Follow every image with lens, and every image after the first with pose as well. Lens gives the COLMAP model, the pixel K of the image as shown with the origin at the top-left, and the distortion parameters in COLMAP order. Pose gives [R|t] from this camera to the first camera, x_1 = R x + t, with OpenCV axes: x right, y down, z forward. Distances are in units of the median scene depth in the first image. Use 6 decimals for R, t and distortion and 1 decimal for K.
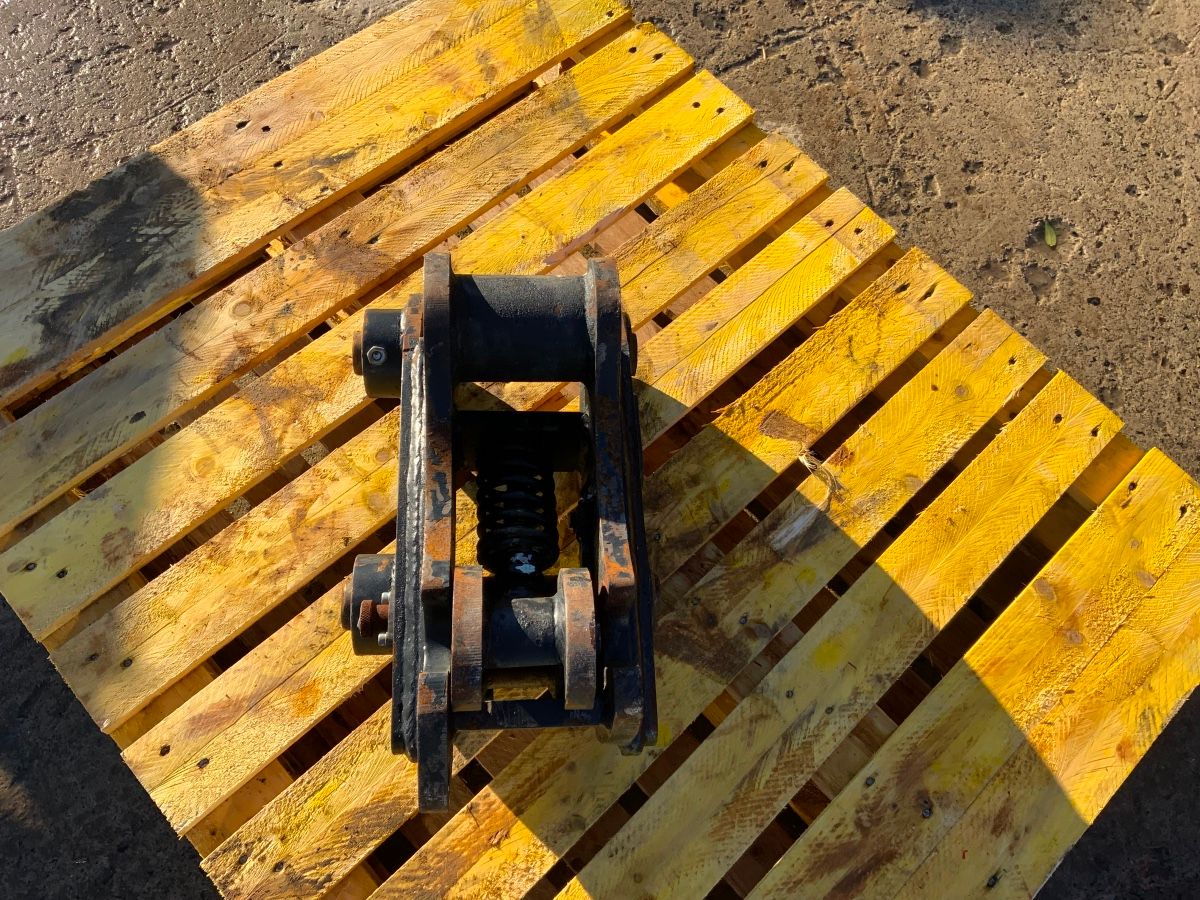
lens RADIAL K [[989.7, 0, 596.4], [0, 989.7, 452.0], [0, 0, 1]] dist [0.146135, -0.347410]
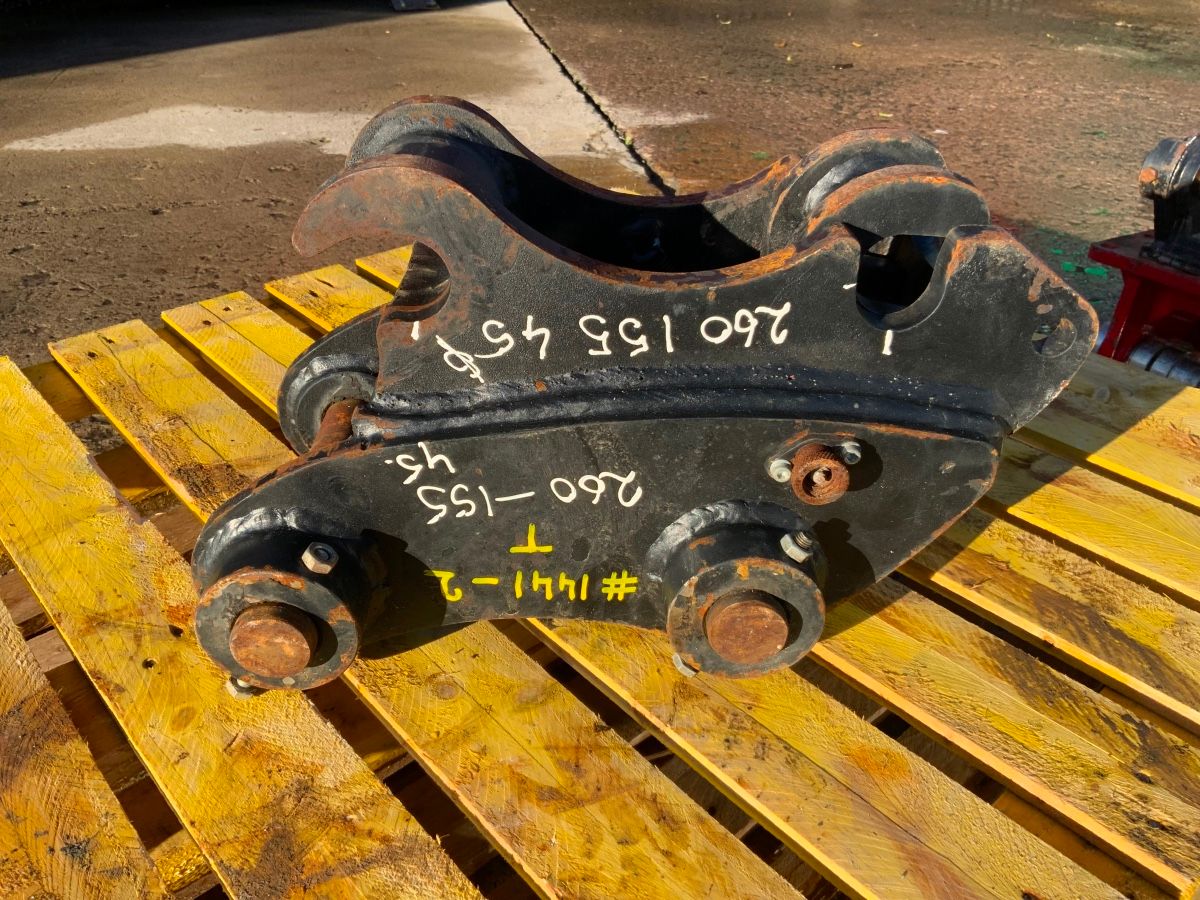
lens RADIAL K [[995.9, 0, 600.0], [0, 995.9, 450.0], [0, 0, 1]] dist [0.092218, -0.201849]
pose [[0.033492, -0.610038, 0.791664, -0.546584], [0.908921, 0.347993, 0.229704, -0.090731], [-0.415622, 0.711866, 0.566131, 0.494221]]
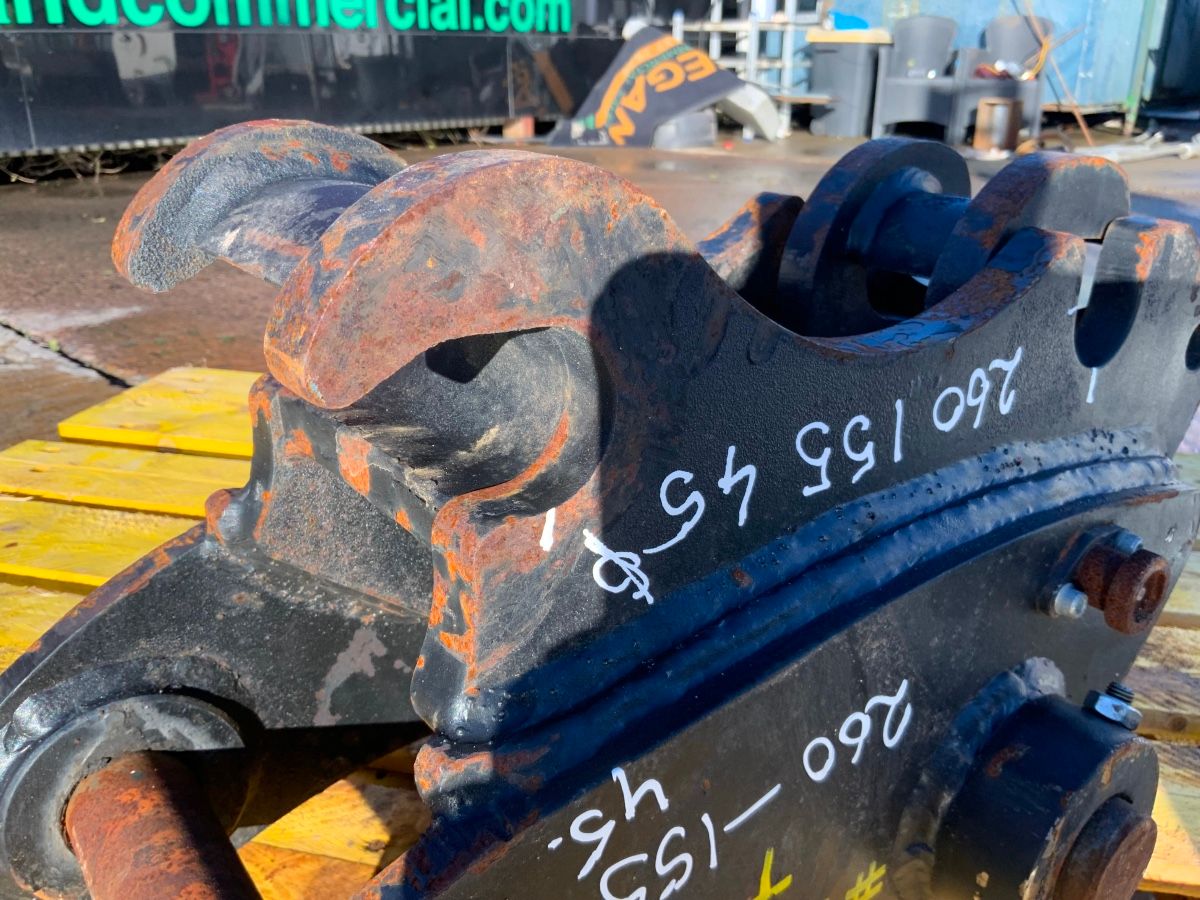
lens RADIAL K [[1002.3, 0, 592.5], [0, 1002.3, 449.6], [0, 0, 1]] dist [0.075017, -0.146921]
pose [[-0.552280, -0.395493, 0.733875, -0.287923], [0.728464, 0.199111, 0.655511, -0.223339], [-0.405373, 0.896627, 0.178137, 0.707790]]
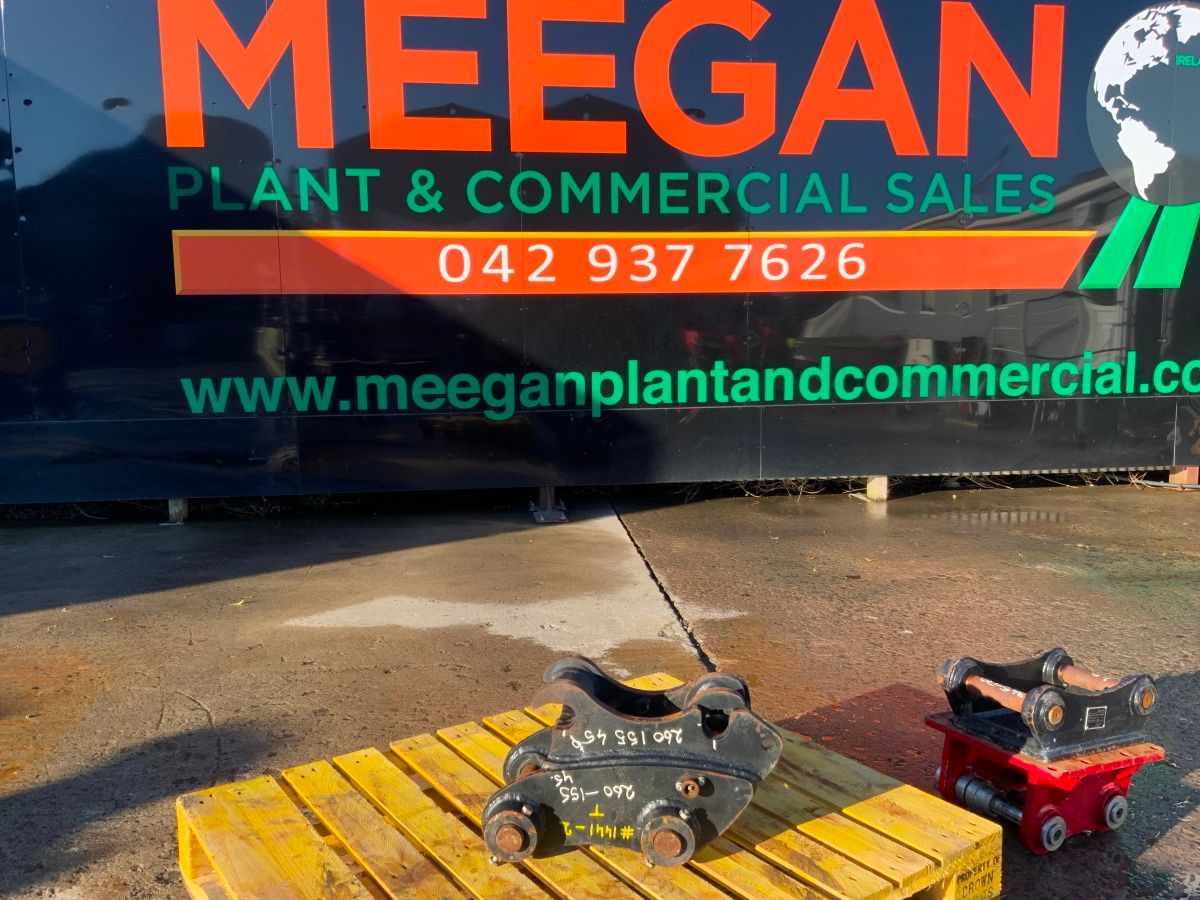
lens RADIAL K [[991.4, 0, 600.0], [0, 991.4, 450.0], [0, 0, 1]] dist [0.133255, -0.256534]
pose [[0.141498, -0.213876, 0.966559, -1.533427], [0.905910, 0.421642, -0.039320, -0.154718], [-0.399132, 0.881178, 0.253413, -0.040836]]
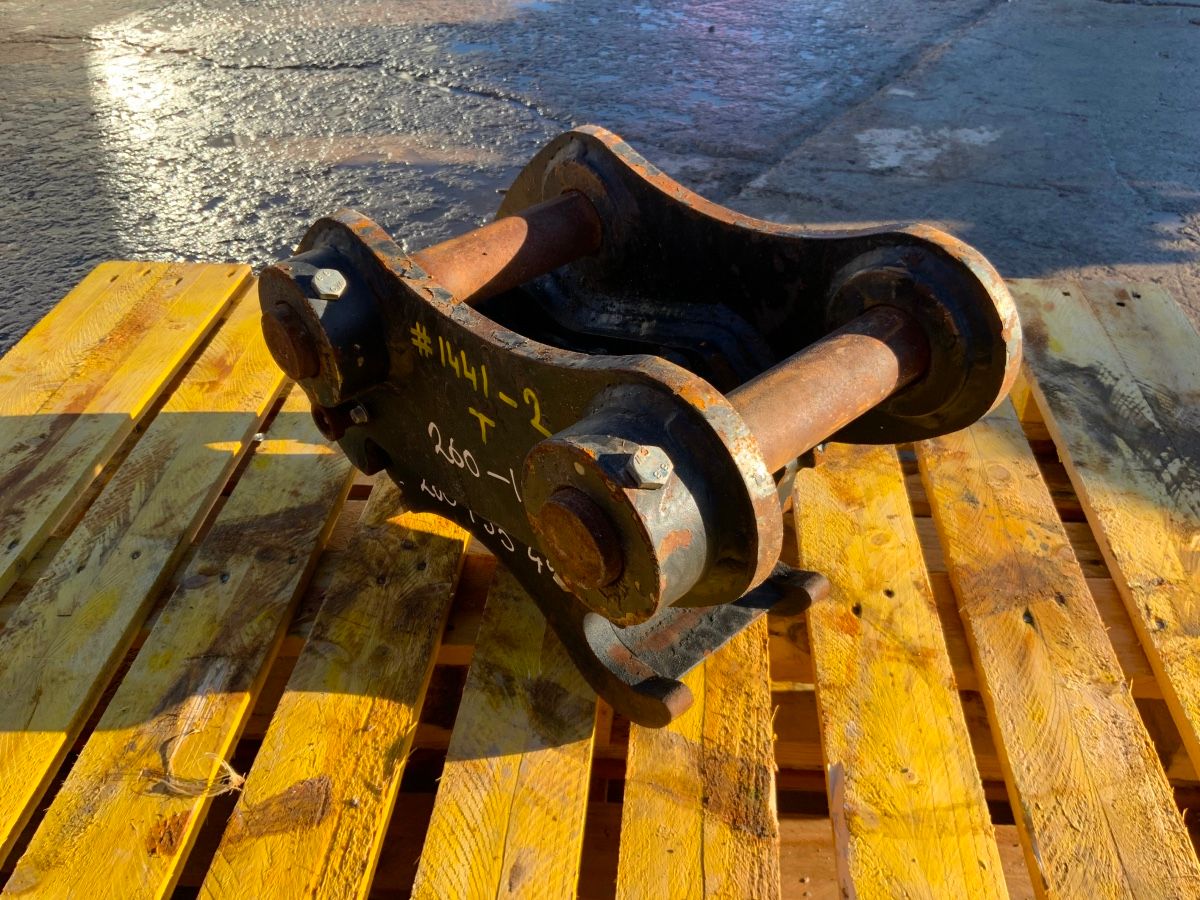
lens RADIAL K [[995.9, 0, 600.0], [0, 995.9, 450.0], [0, 0, 1]] dist [0.092218, -0.201849]
pose [[-0.748035, 0.335764, -0.572456, 0.305459], [-0.621851, -0.053299, 0.781319, -0.541824], [0.231827, 0.940437, 0.248665, 0.703967]]
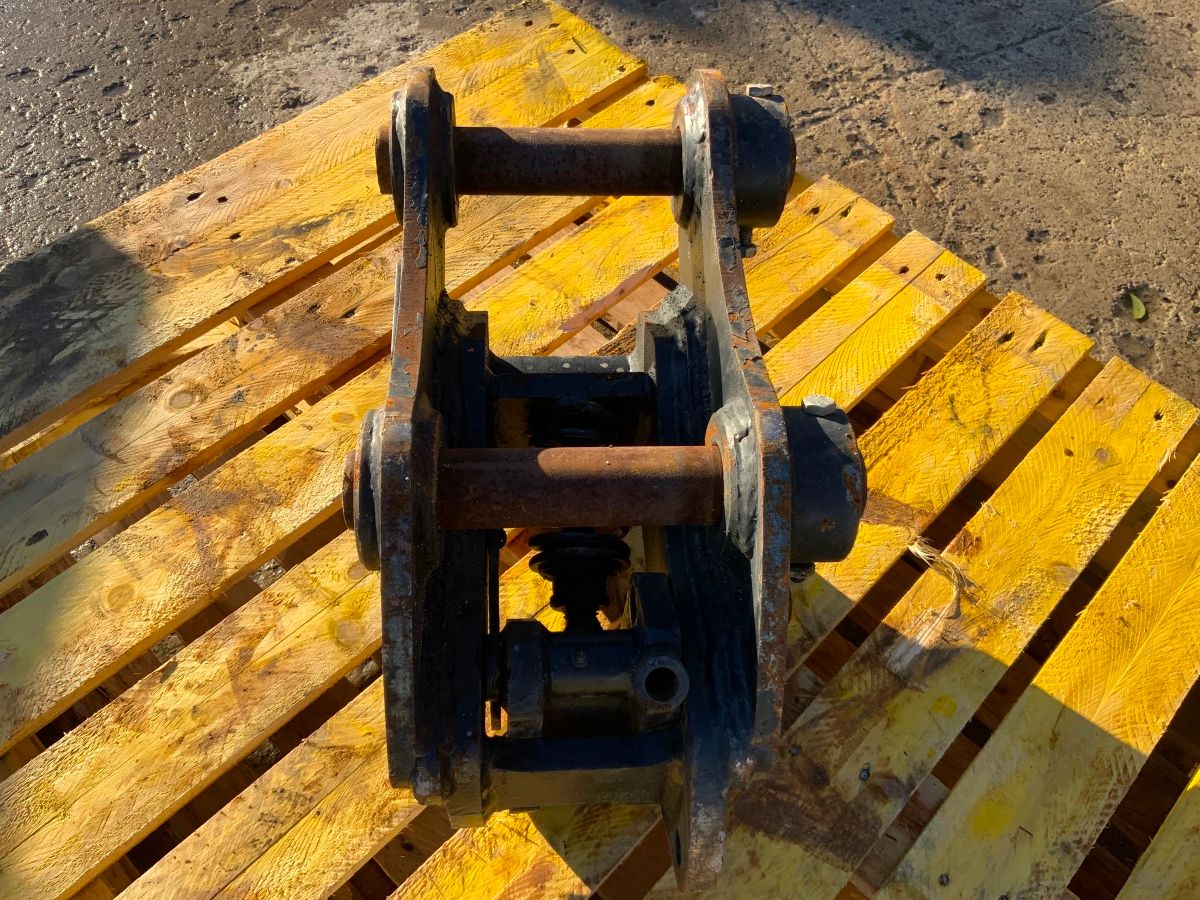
lens RADIAL K [[995.9, 0, 600.0], [0, 995.9, 450.0], [0, 0, 1]] dist [0.092218, -0.201849]
pose [[0.998353, -0.056376, -0.010659, -0.017373], [0.053730, 0.983822, -0.170904, 0.048717], [0.020122, 0.170050, 0.985230, 0.227051]]
